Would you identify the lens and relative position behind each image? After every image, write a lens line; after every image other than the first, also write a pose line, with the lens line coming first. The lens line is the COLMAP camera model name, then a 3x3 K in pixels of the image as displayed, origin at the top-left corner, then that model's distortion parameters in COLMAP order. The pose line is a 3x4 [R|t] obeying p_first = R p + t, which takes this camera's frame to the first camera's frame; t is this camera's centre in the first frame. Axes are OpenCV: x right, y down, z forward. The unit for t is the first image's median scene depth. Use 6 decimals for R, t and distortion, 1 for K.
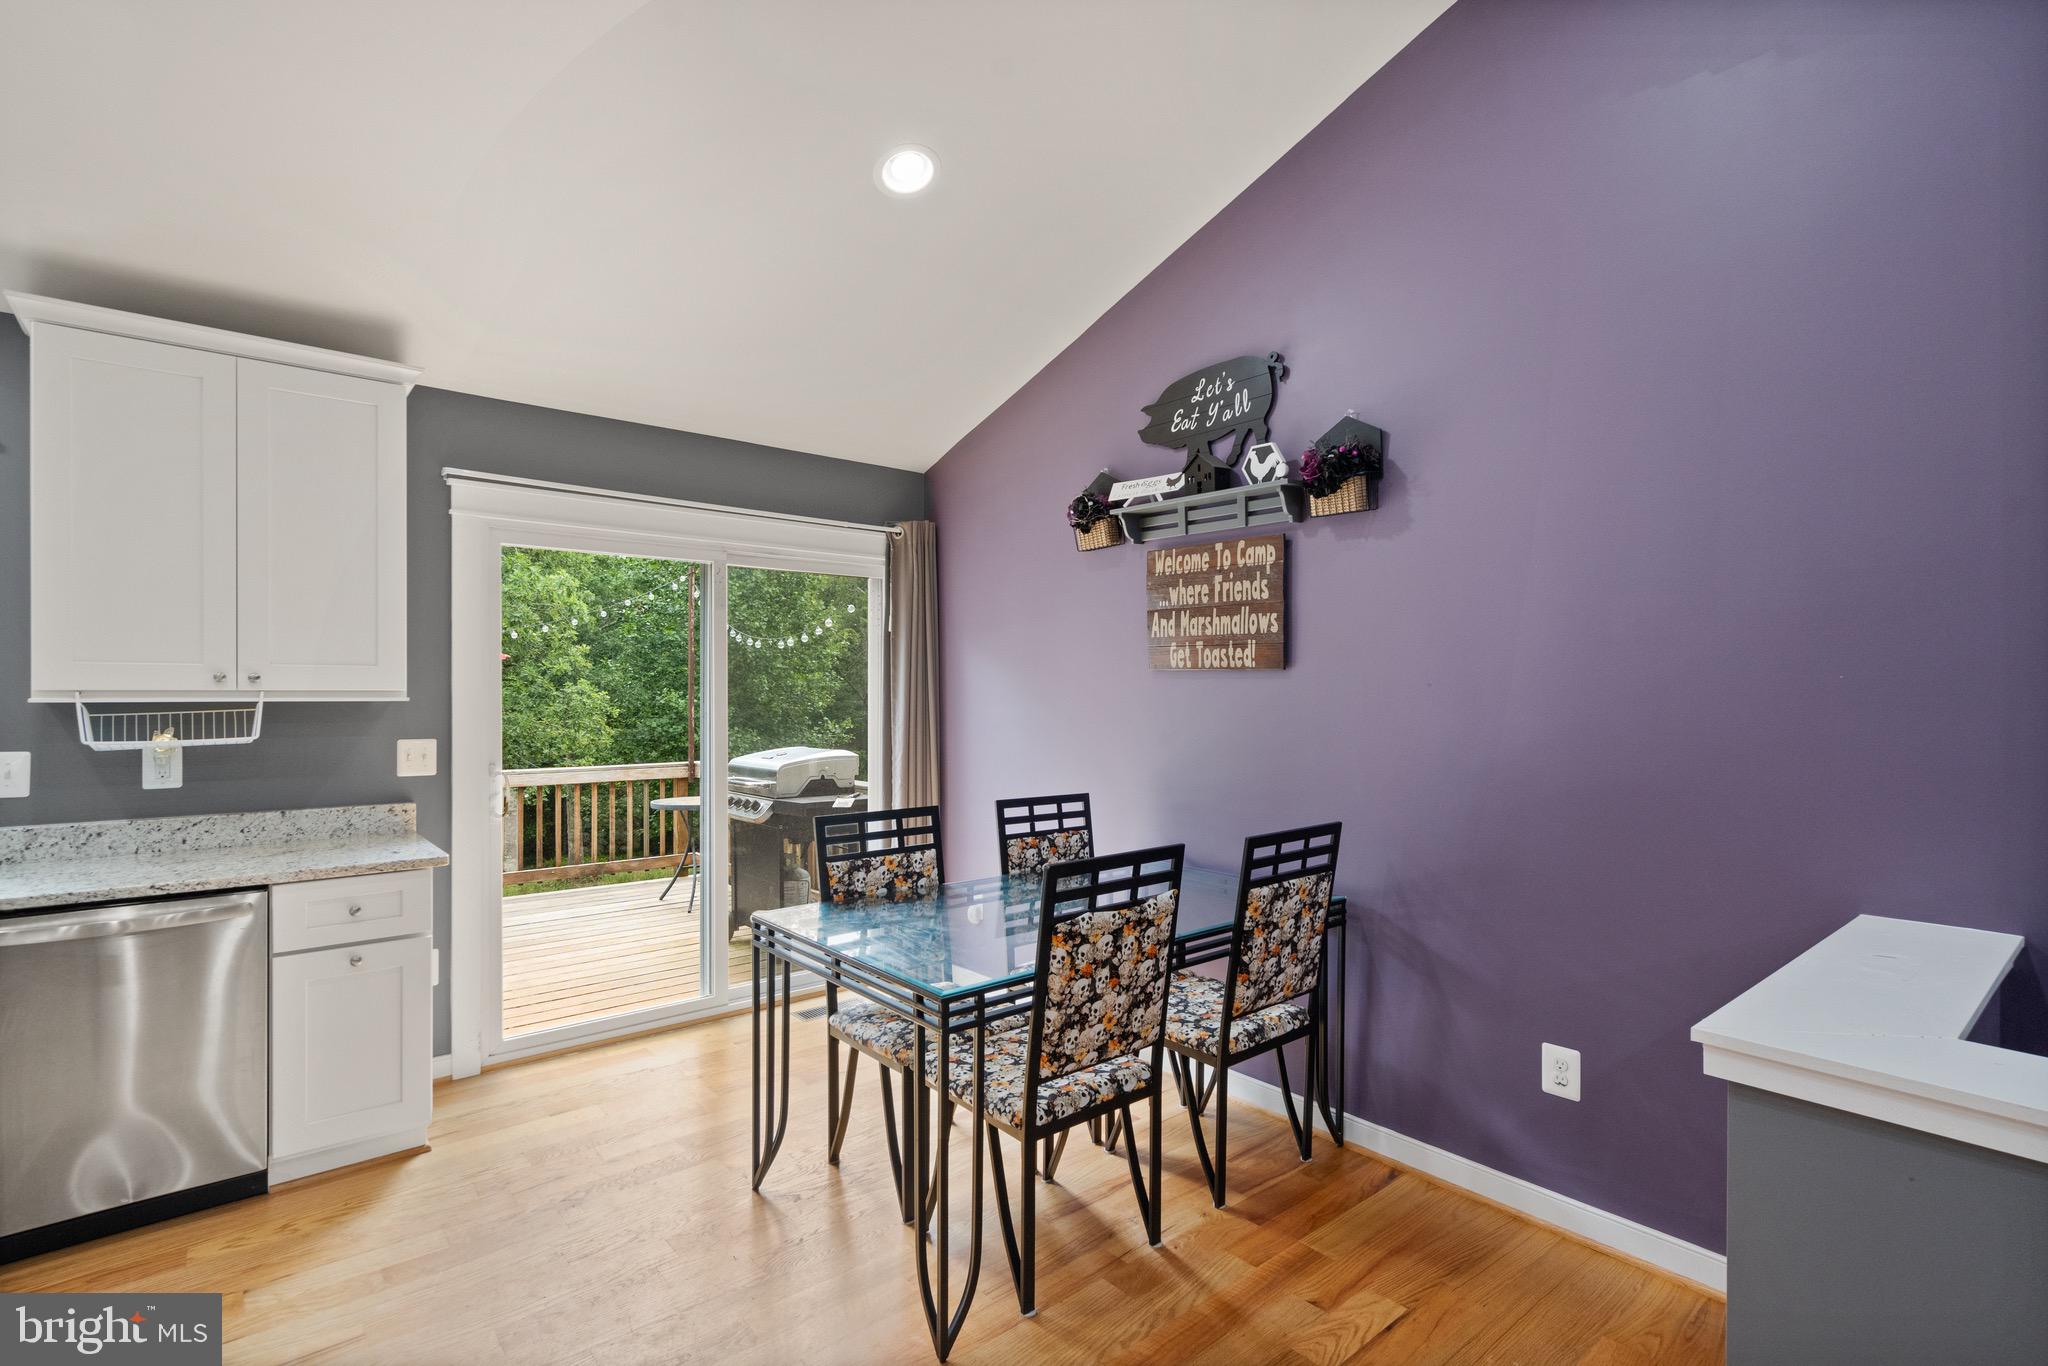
lens RADIAL K [[960.2, 0, 1010.6], [0, 960.2, 688.5], [0, 0, 1]] dist [-0.000788, 0.000280]
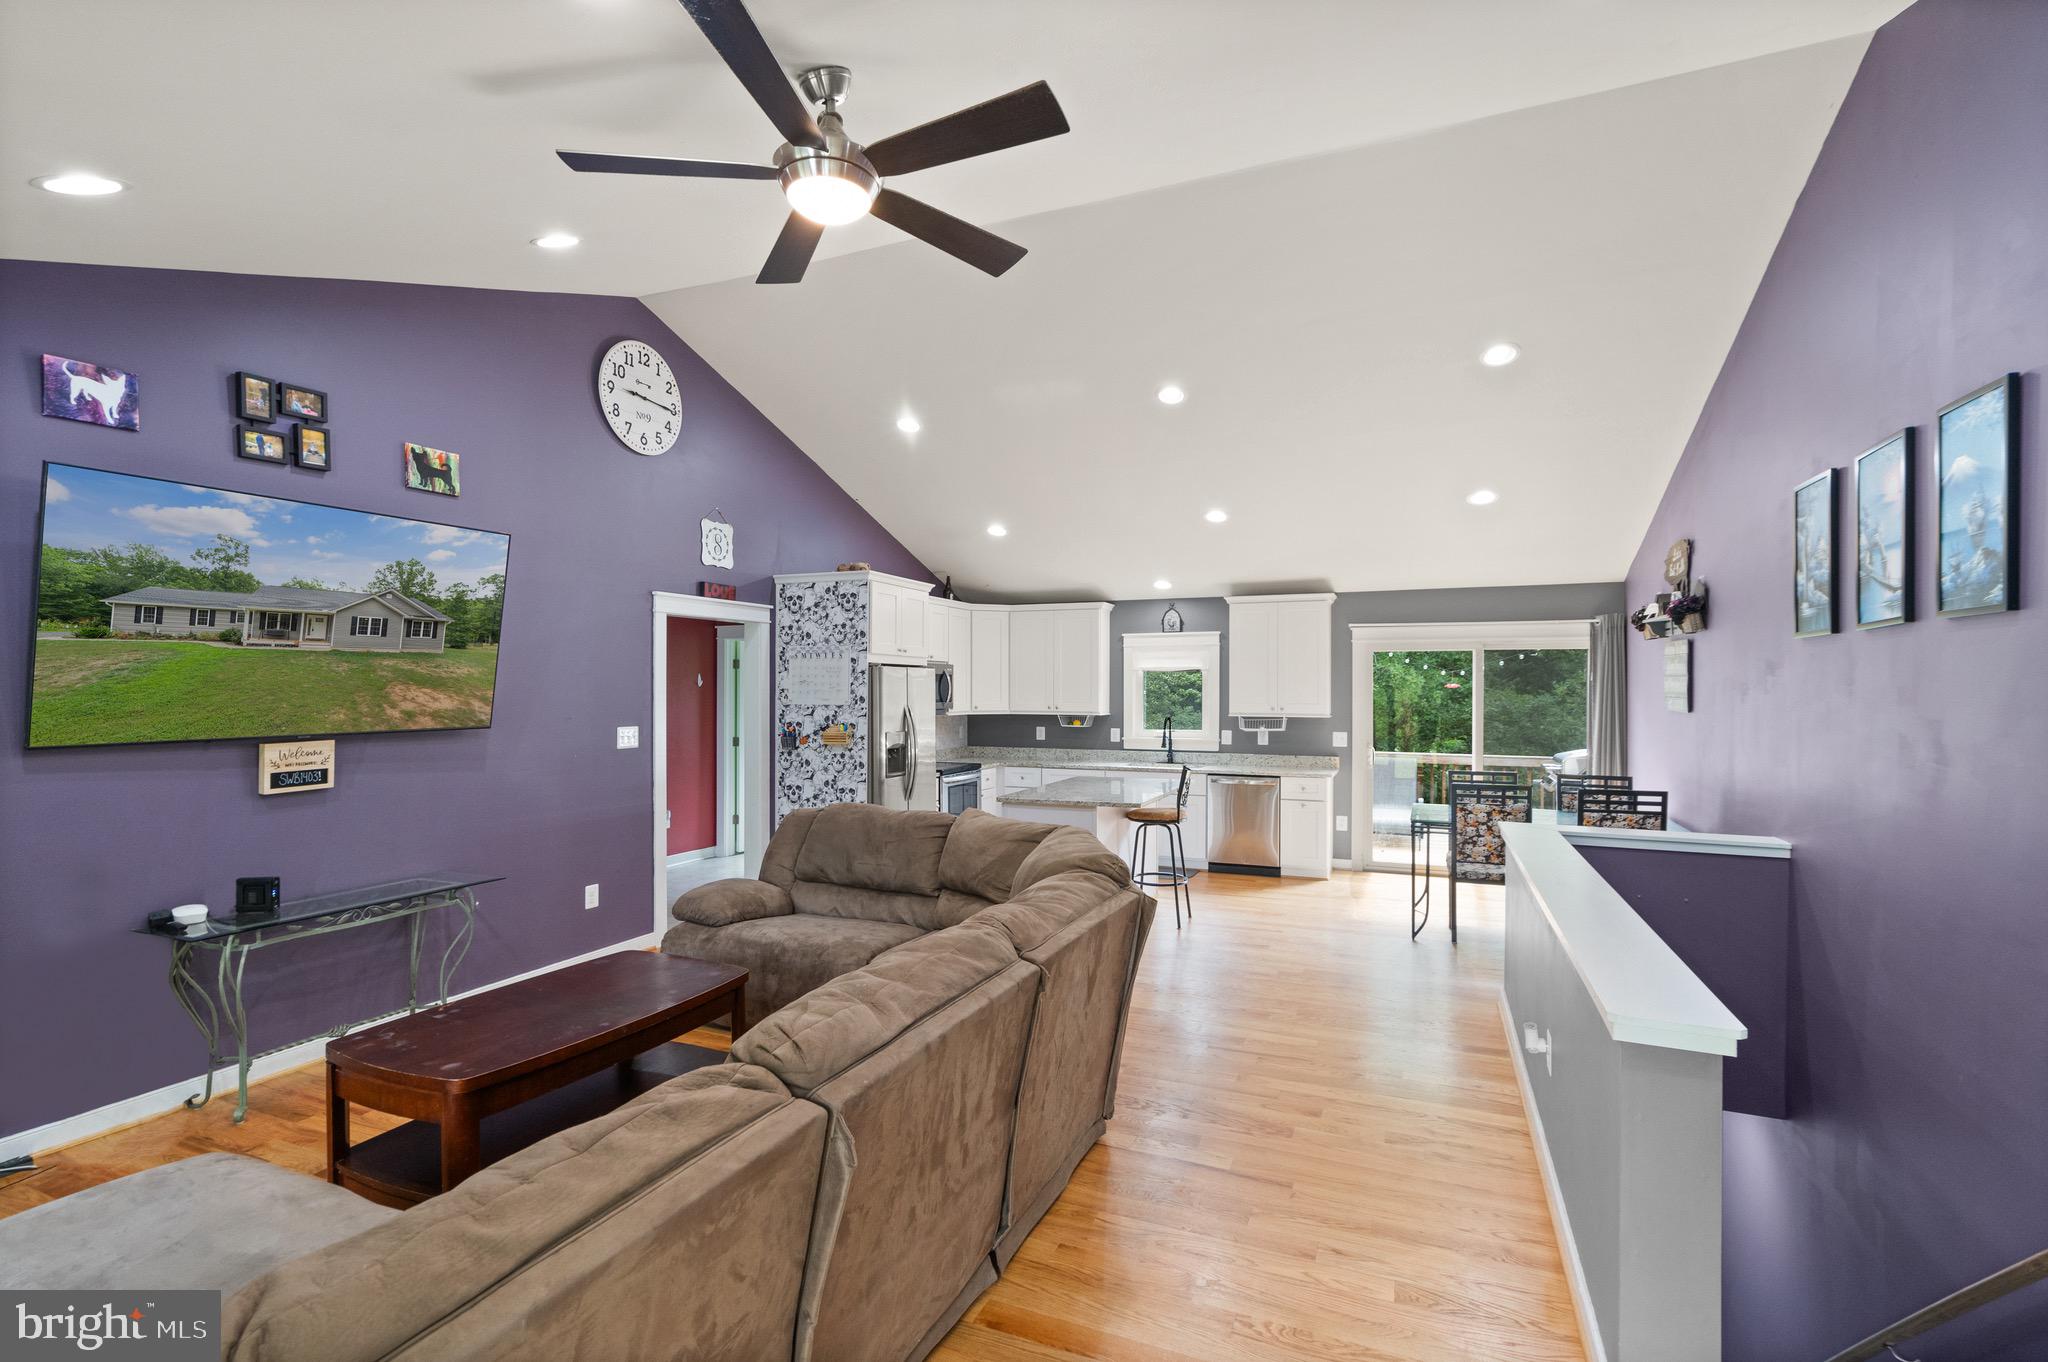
lens RADIAL K [[974.5, 0, 1008.4], [0, 974.5, 689.3], [0, 0, 1]] dist [-0.002236, 0.000038]
pose [[0.452582, 0.000456, -0.891723, 1.463486], [0.001781, 0.999997, 0.001415, -0.074908], [0.891721, -0.002229, 0.452580, -1.083309]]
